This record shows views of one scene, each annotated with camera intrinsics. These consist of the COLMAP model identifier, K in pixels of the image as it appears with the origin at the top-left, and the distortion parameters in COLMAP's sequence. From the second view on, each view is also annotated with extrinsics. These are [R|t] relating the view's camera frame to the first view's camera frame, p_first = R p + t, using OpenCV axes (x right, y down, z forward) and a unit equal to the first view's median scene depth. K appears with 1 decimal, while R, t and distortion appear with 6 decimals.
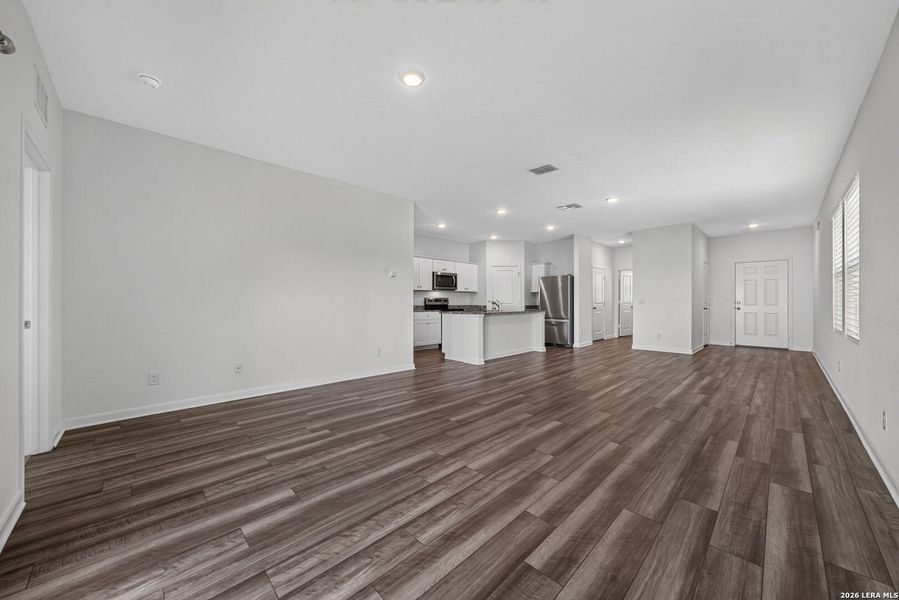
lens RADIAL K [[332.9, 0, 461.0], [0, 332.9, 297.9], [0, 0, 1]] dist [0.015901, 0.000329]
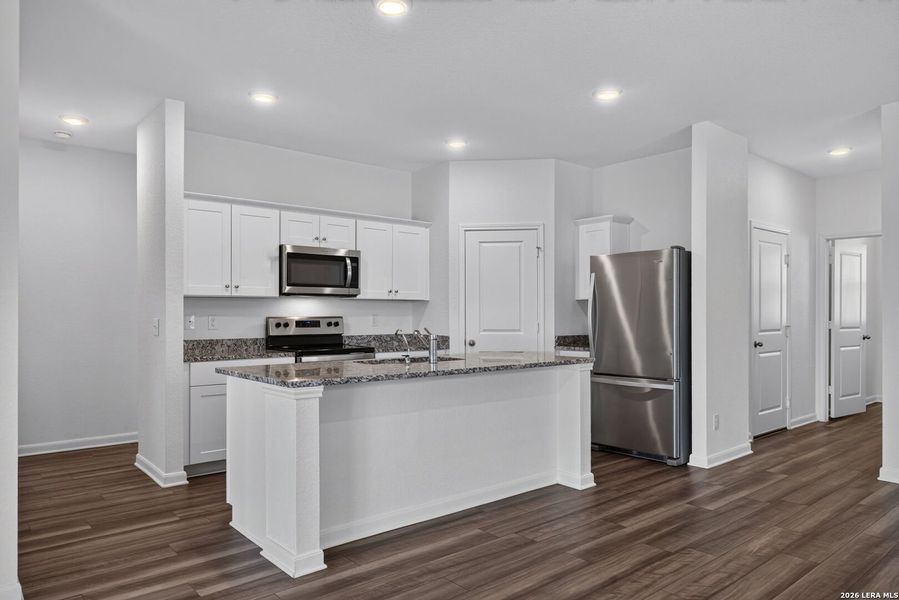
lens RADIAL K [[605.1, 0, 447.3], [0, 605.1, 307.2], [0, 0, 1]] dist [0.008741, -0.004795]
pose [[0.994517, -0.002631, -0.104544, 0.154989], [0.002823, 0.999995, 0.001689, -0.011397], [0.104539, -0.001975, 0.994519, 0.362971]]
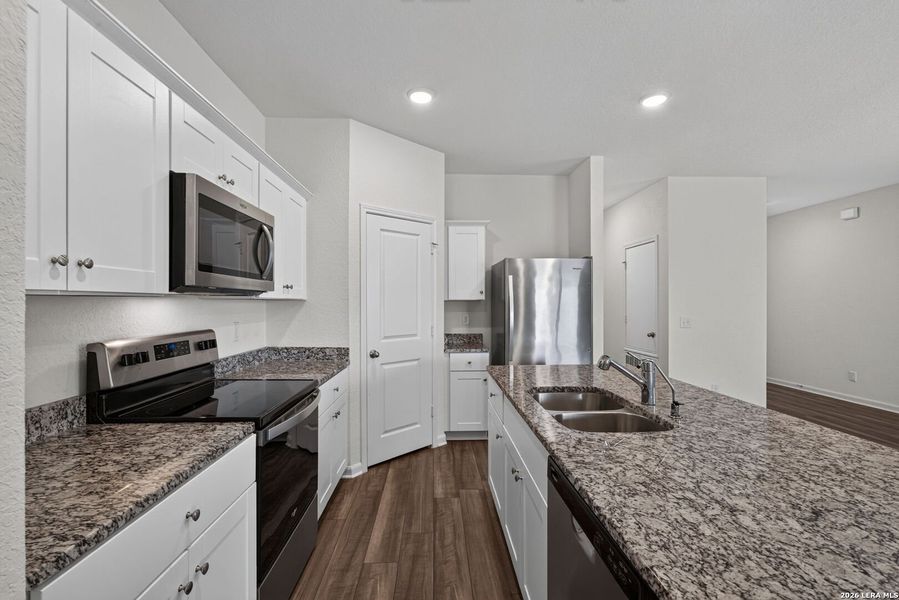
lens RADIAL K [[419.2, 0, 451.5], [0, 419.2, 301.0], [0, 0, 1]] dist [-0.000308, 0.000771]
pose [[0.694196, 0.000749, 0.719785, -0.128846], [-0.006915, 0.999960, 0.005630, -0.020654], [-0.719753, -0.008886, 0.694174, 0.751891]]
